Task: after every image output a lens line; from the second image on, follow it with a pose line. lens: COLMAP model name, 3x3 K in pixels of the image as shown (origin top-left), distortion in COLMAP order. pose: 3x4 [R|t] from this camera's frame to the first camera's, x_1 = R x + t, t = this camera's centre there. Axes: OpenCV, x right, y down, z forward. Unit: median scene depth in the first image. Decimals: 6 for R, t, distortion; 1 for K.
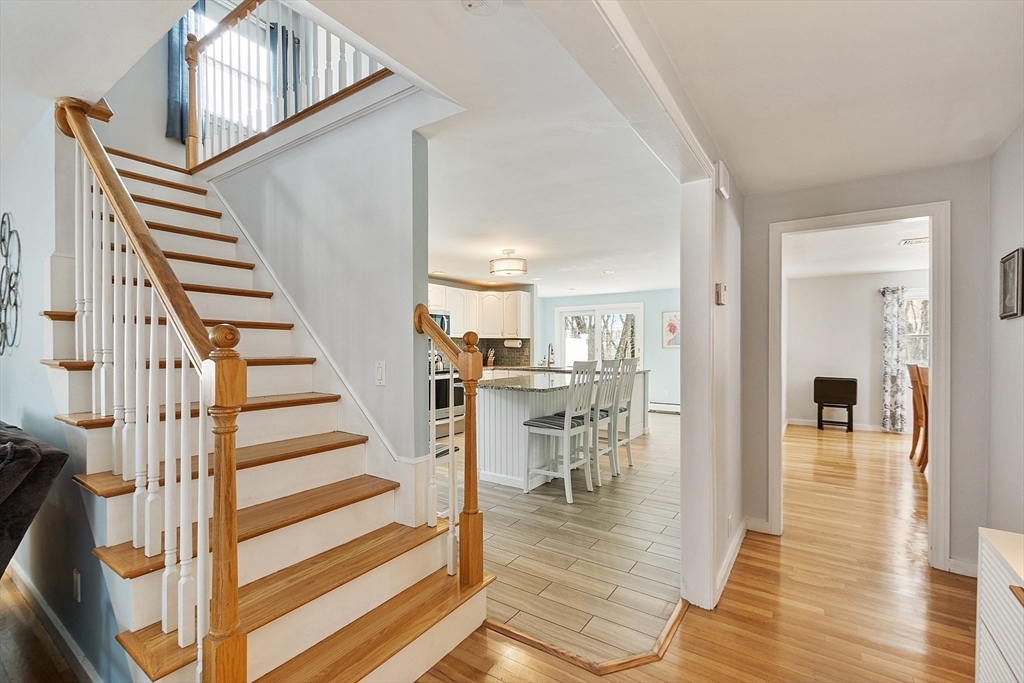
lens RADIAL K [[449.9, 0, 516.0], [0, 449.9, 346.1], [0, 0, 1]] dist [-0.000863, -0.000178]
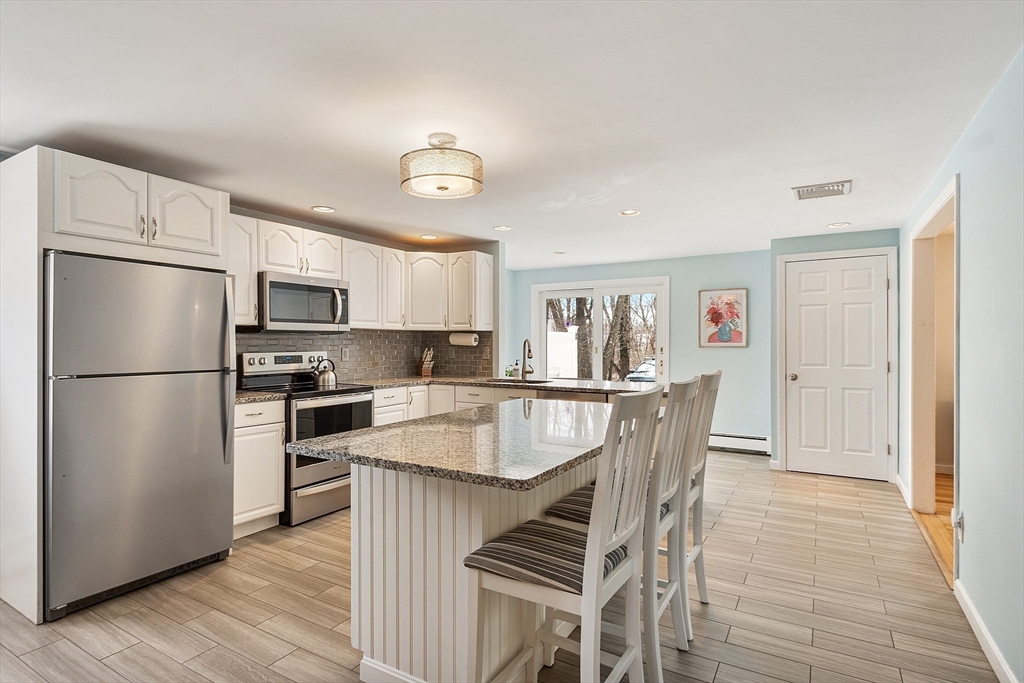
lens RADIAL K [[524.5, 0, 513.5], [0, 524.5, 341.6], [0, 0, 1]] dist [-0.000612, -0.001611]
pose [[0.997964, 0.001640, 0.063763, 0.015109], [-0.001584, 0.999998, -0.000930, -0.002606], [-0.063764, 0.000827, 0.997965, 0.308021]]
